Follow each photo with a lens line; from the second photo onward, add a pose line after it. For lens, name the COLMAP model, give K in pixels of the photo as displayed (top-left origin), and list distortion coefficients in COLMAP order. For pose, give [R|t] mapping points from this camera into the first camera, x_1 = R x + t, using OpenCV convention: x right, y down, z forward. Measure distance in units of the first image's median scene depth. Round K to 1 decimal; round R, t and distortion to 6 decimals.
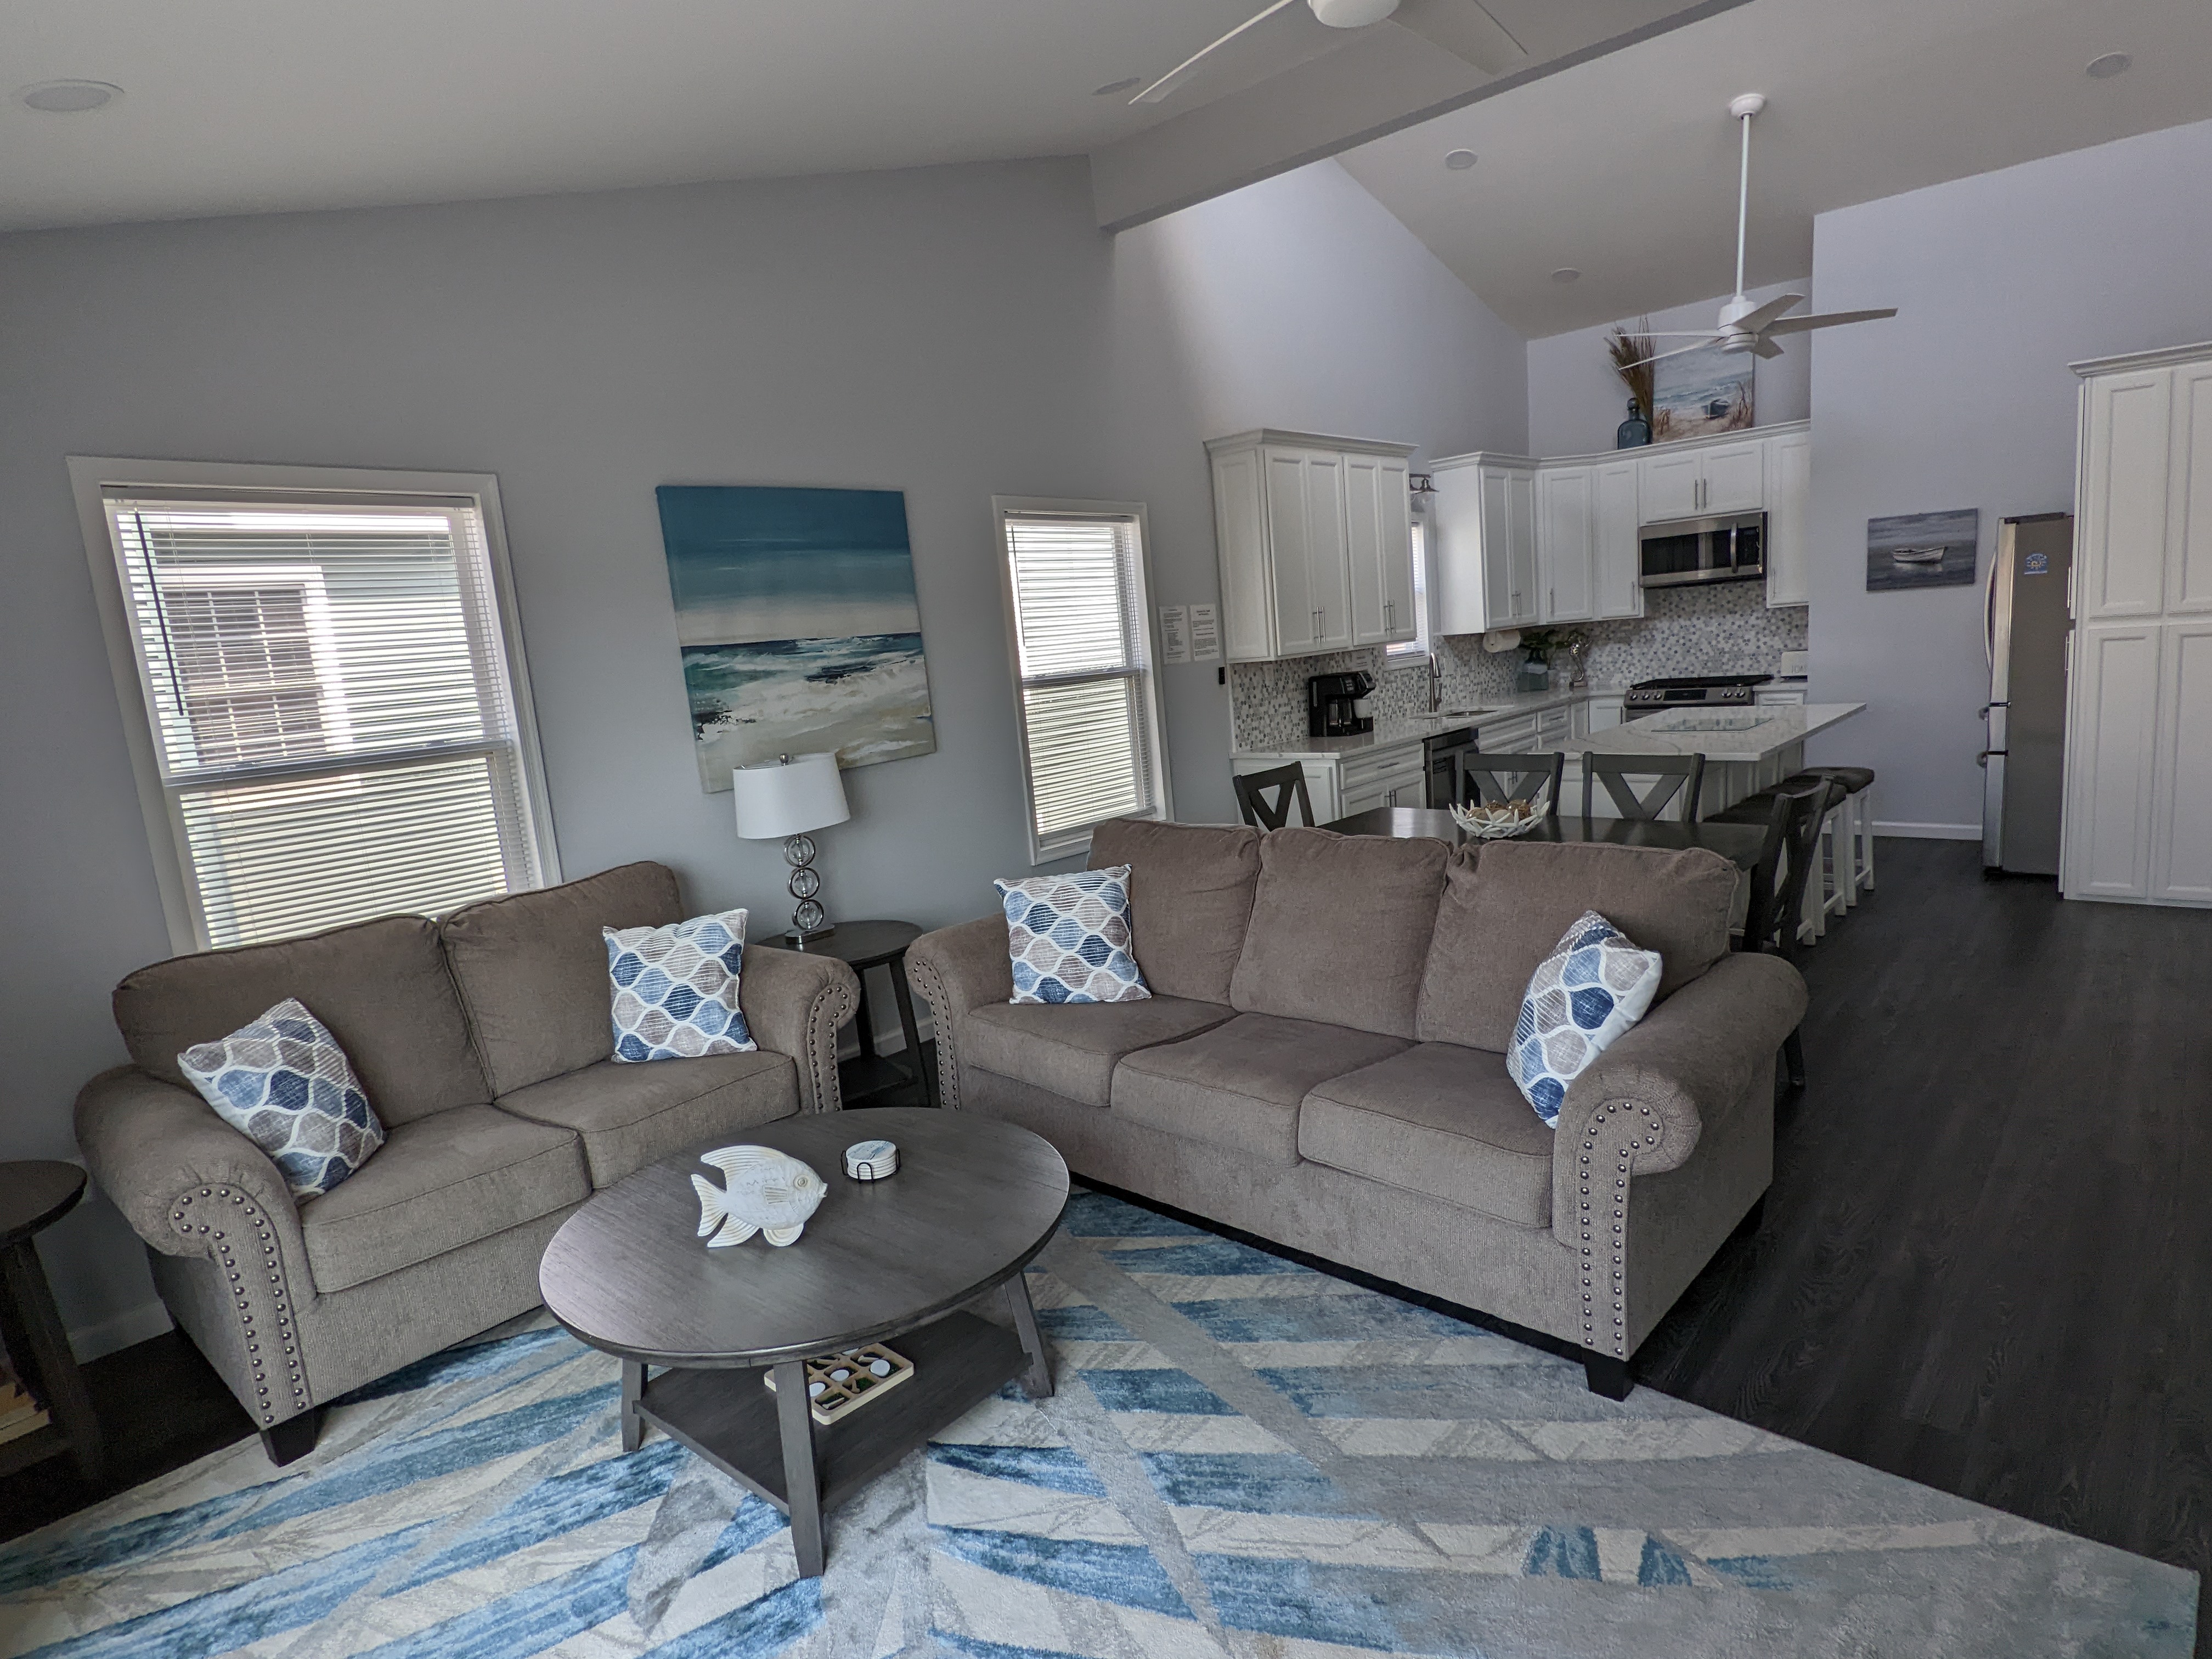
lens RADIAL K [[1218.6, 0, 1086.5], [0, 1218.6, 844.3], [0, 0, 1]] dist [0.008839, -0.009912]
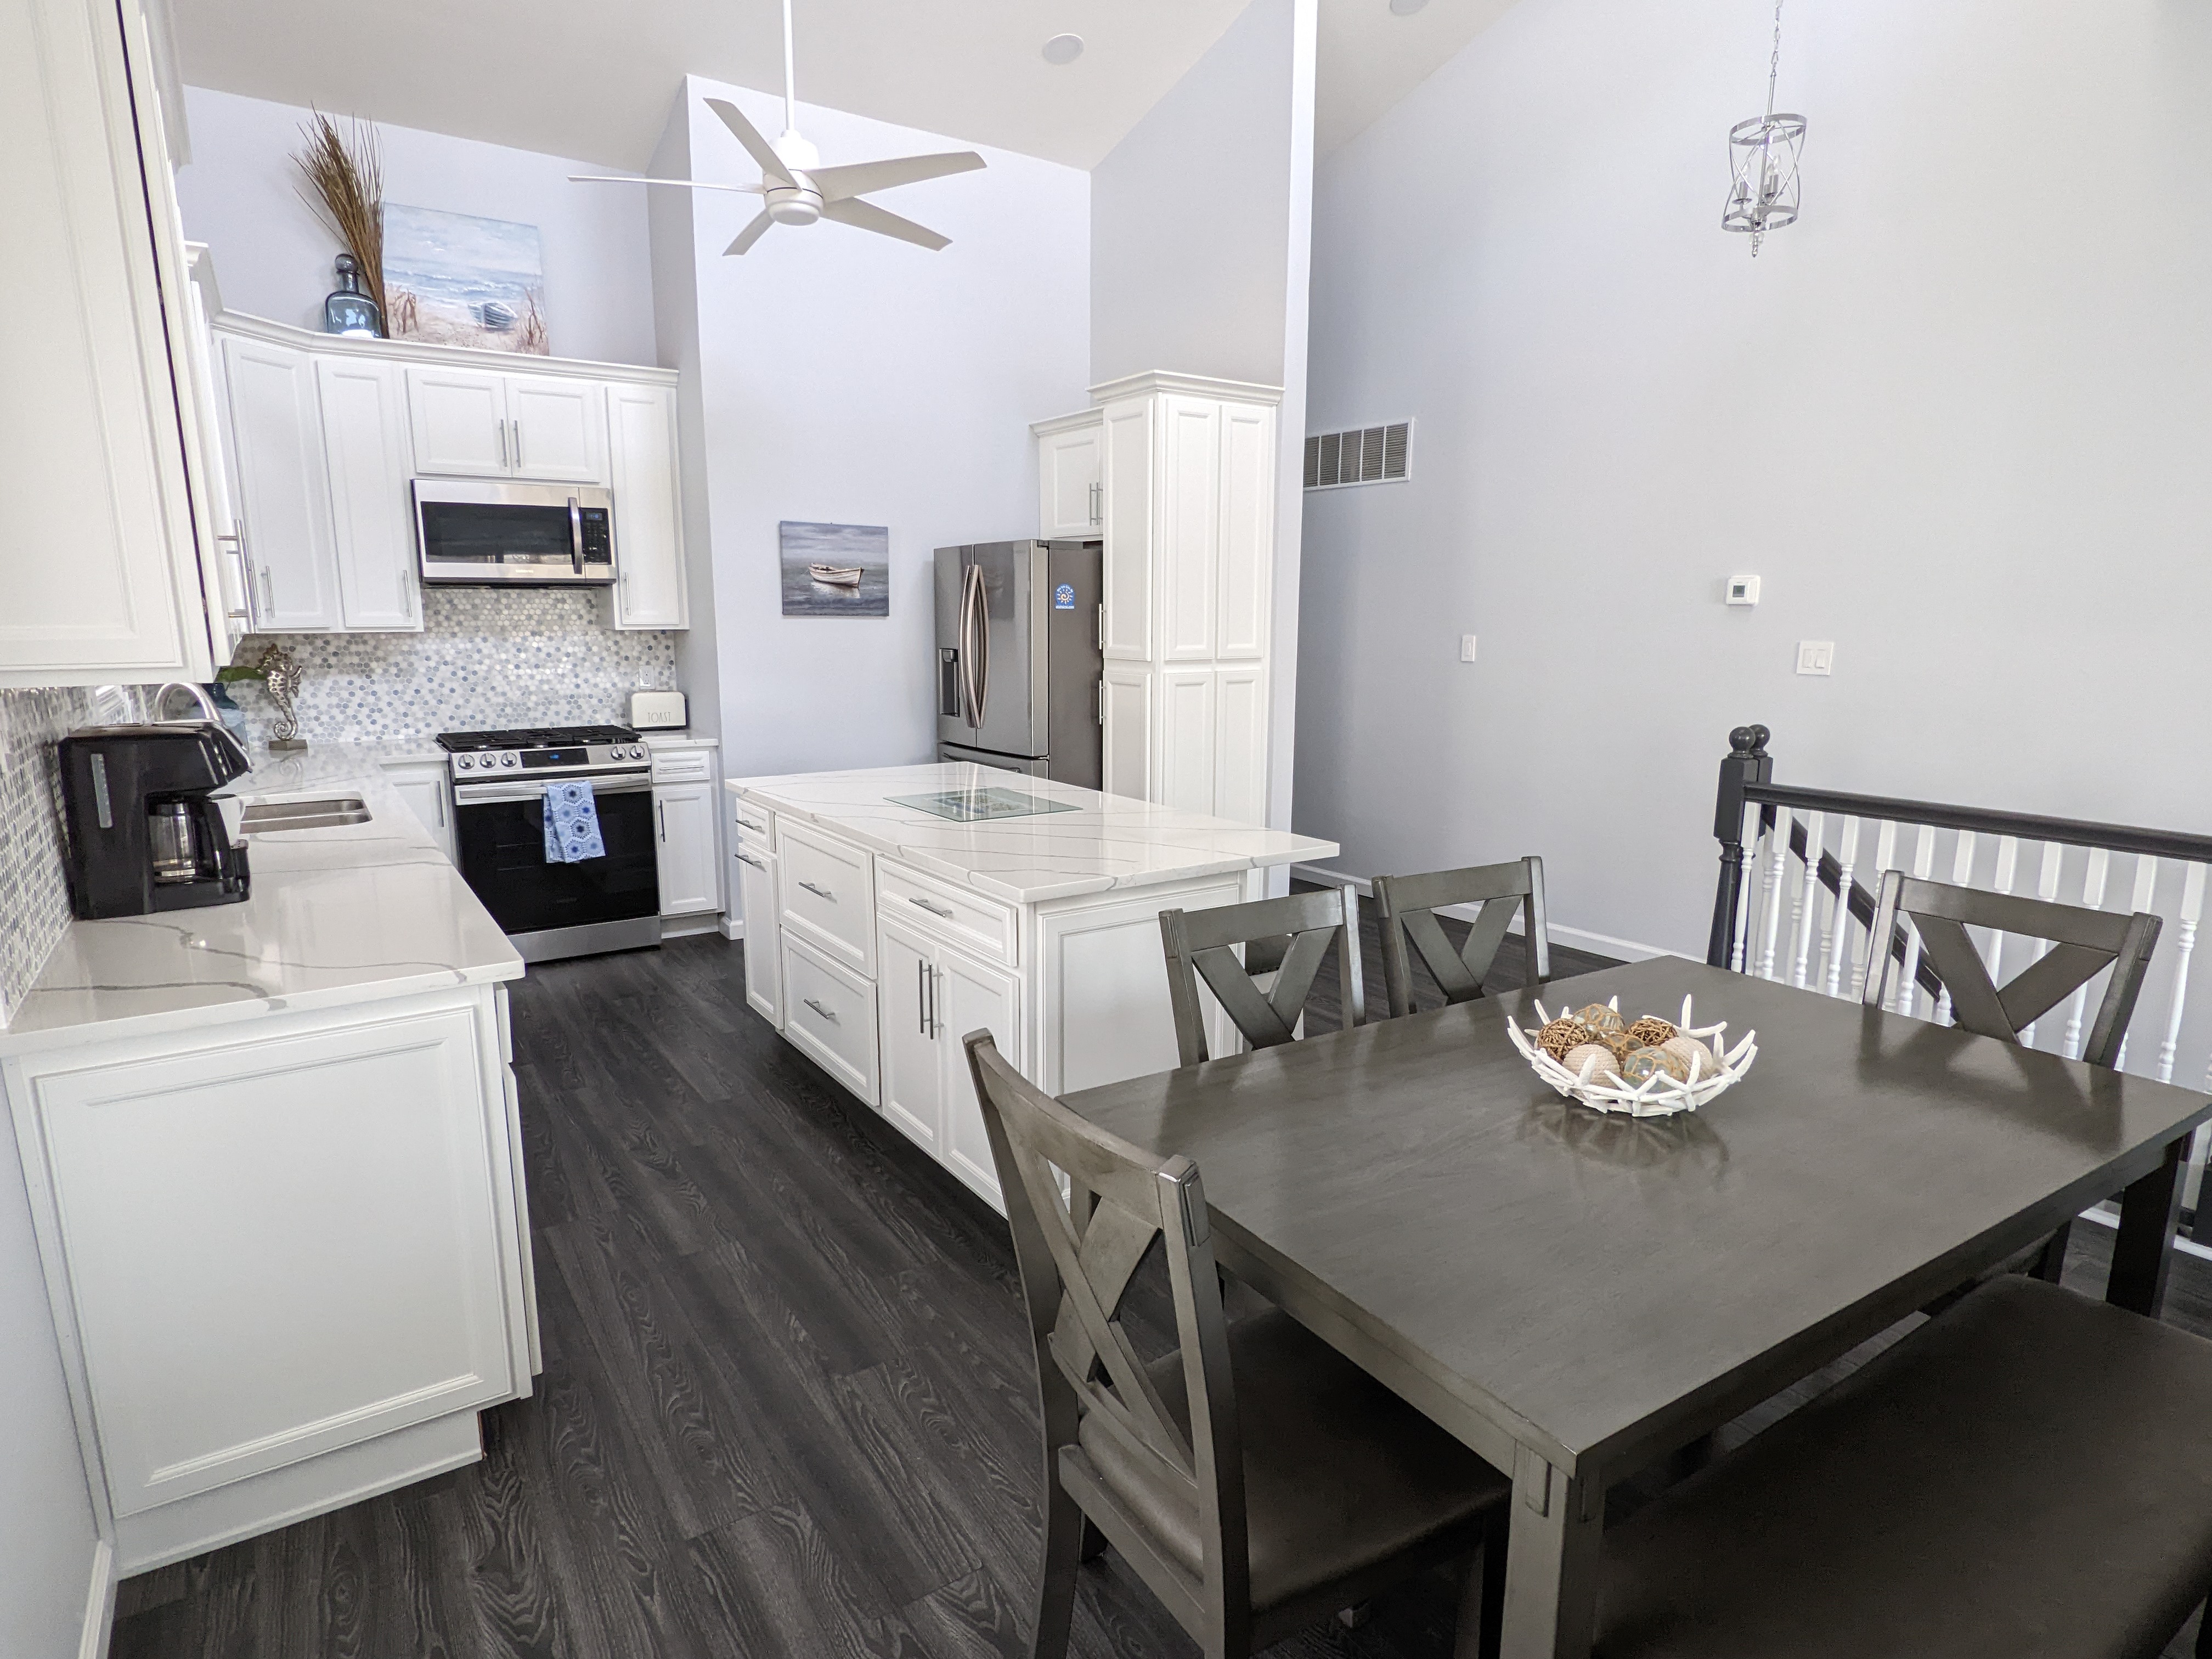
lens RADIAL K [[1218.6, 0, 1099.5], [0, 1218.6, 827.9], [0, 0, 1]] dist [0.008839, -0.009912]
pose [[0.235829, -0.088377, 0.967768, -0.086881], [0.140343, 0.988514, 0.056072, -0.123625], [-0.961607, 0.122596, 0.245523, 0.866654]]
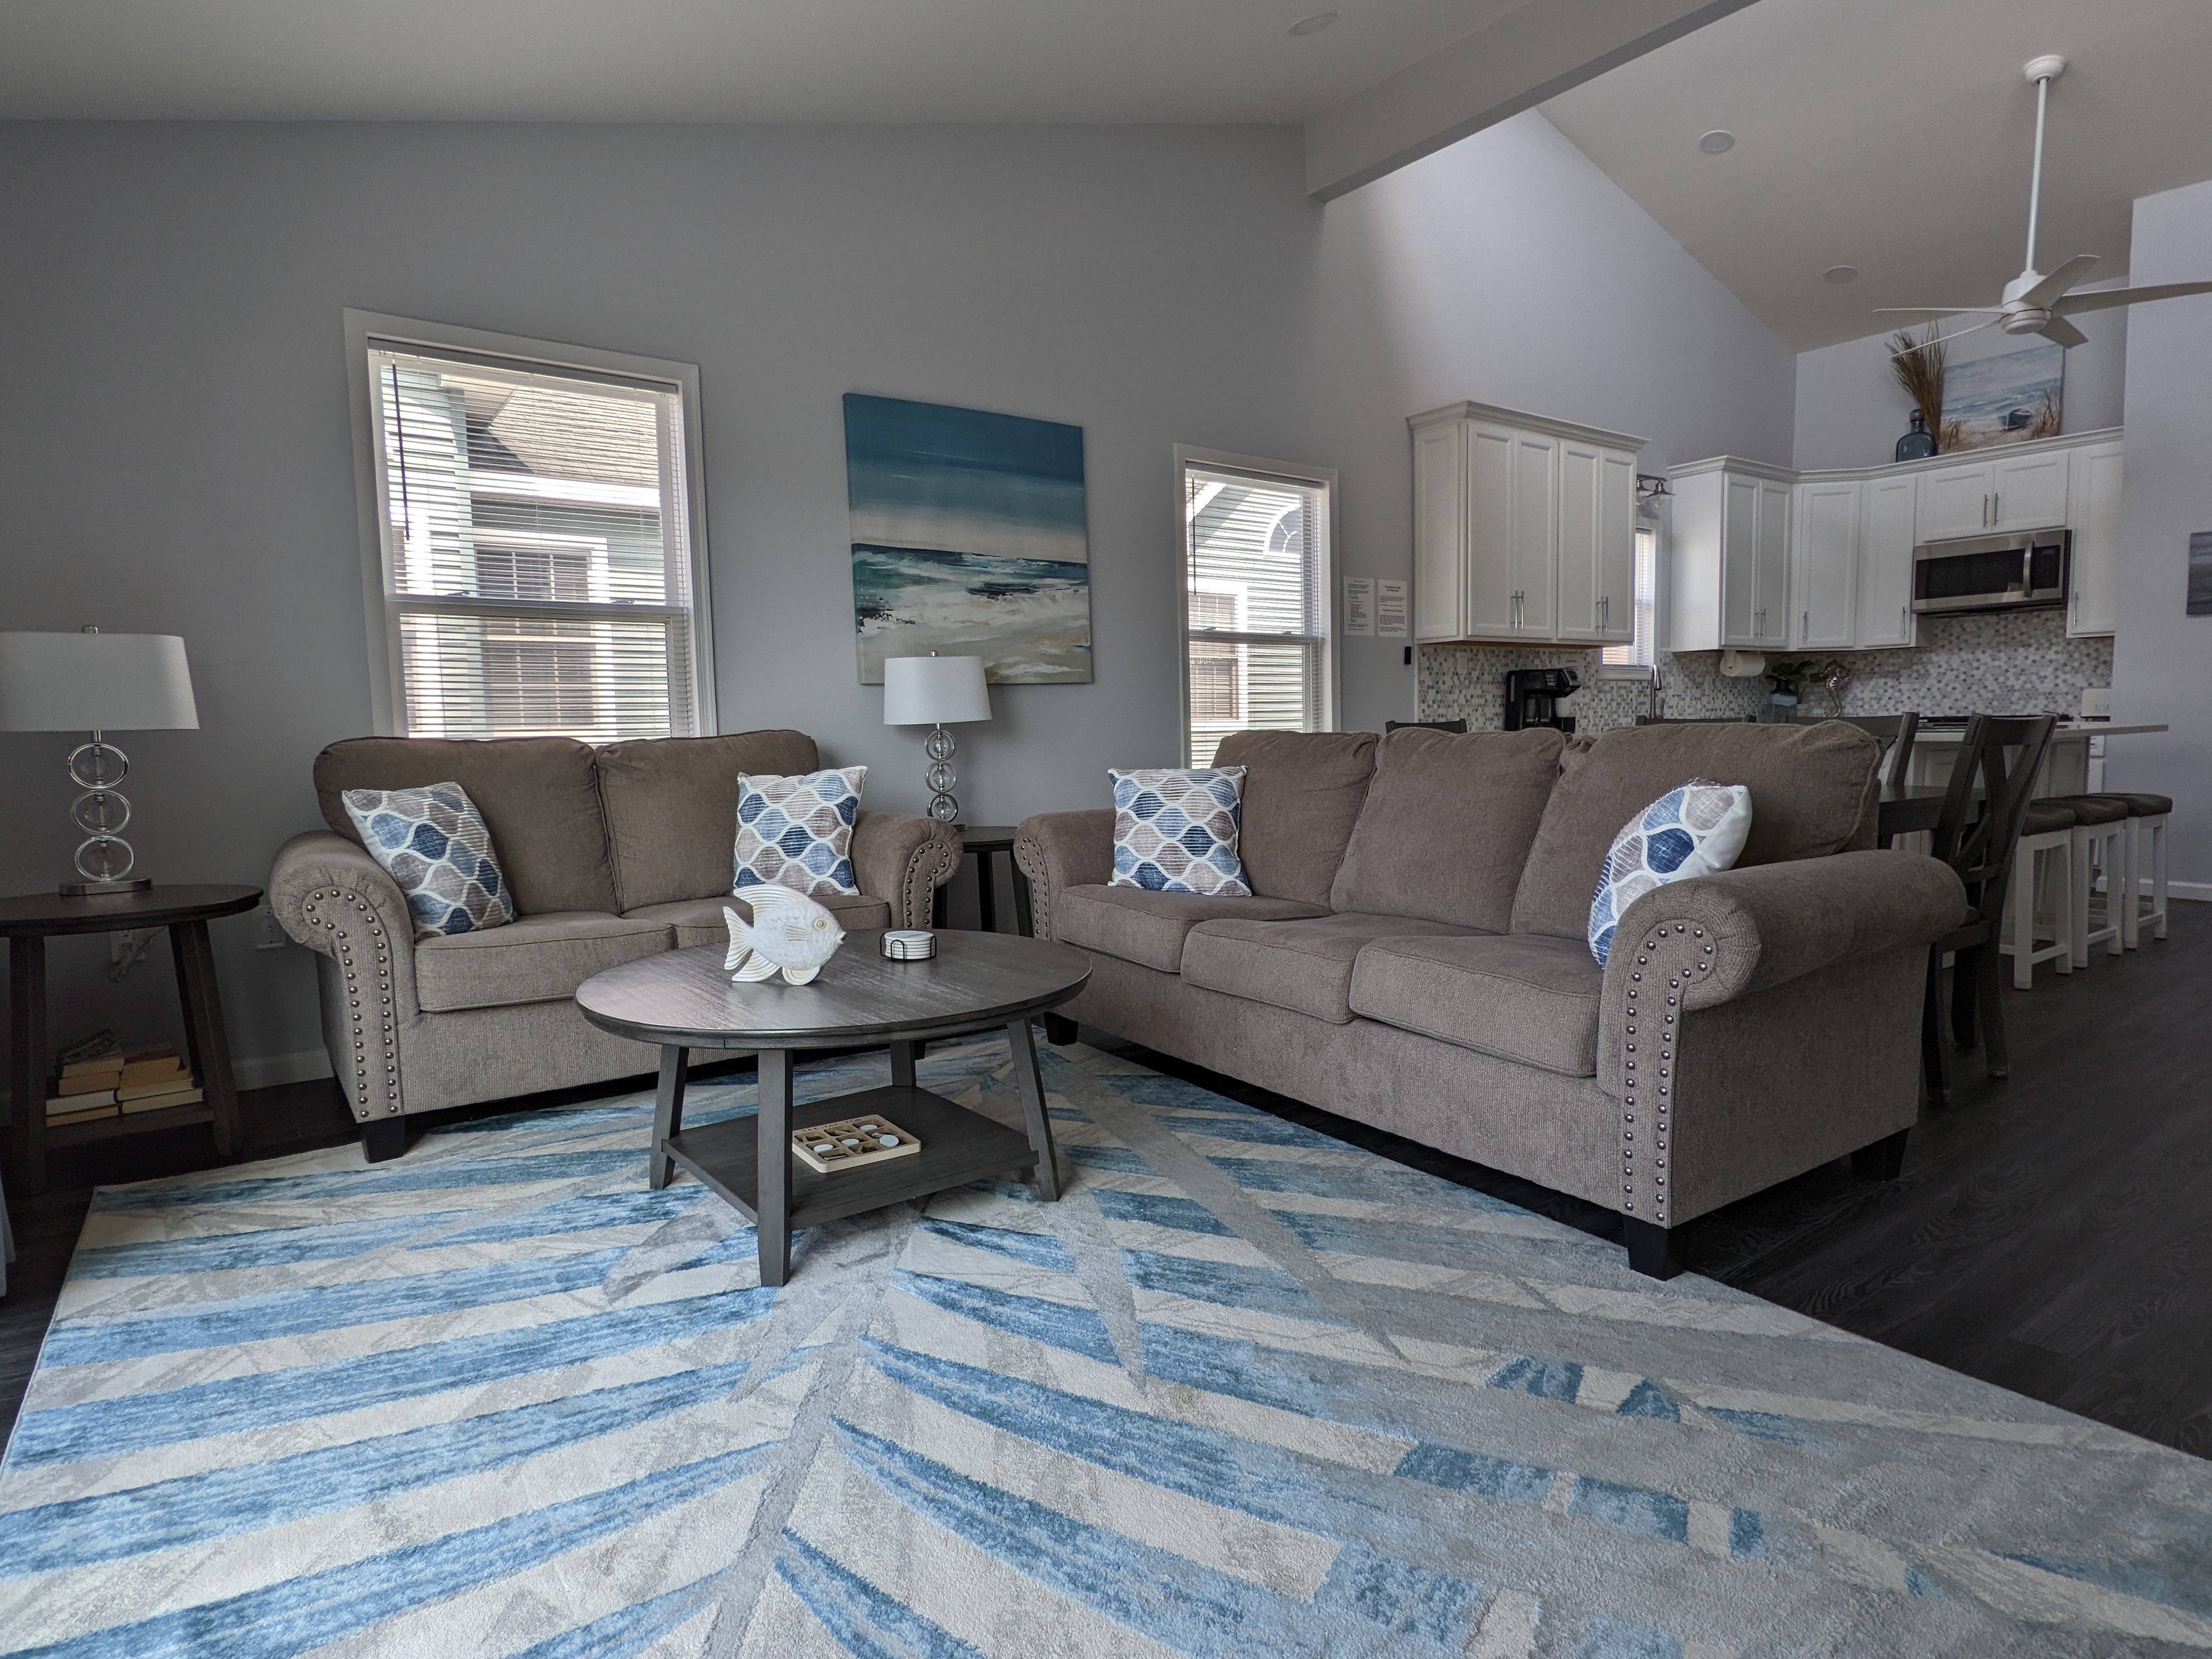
lens RADIAL K [[1218.6, 0, 1084.3], [0, 1218.6, 841.9], [0, 0, 1]] dist [0.008839, -0.009912]
pose [[0.975873, 0.086242, -0.200586, 0.080652], [-0.098496, 0.993782, -0.051916, 0.103182], [0.194862, 0.070421, 0.978299, 0.011271]]
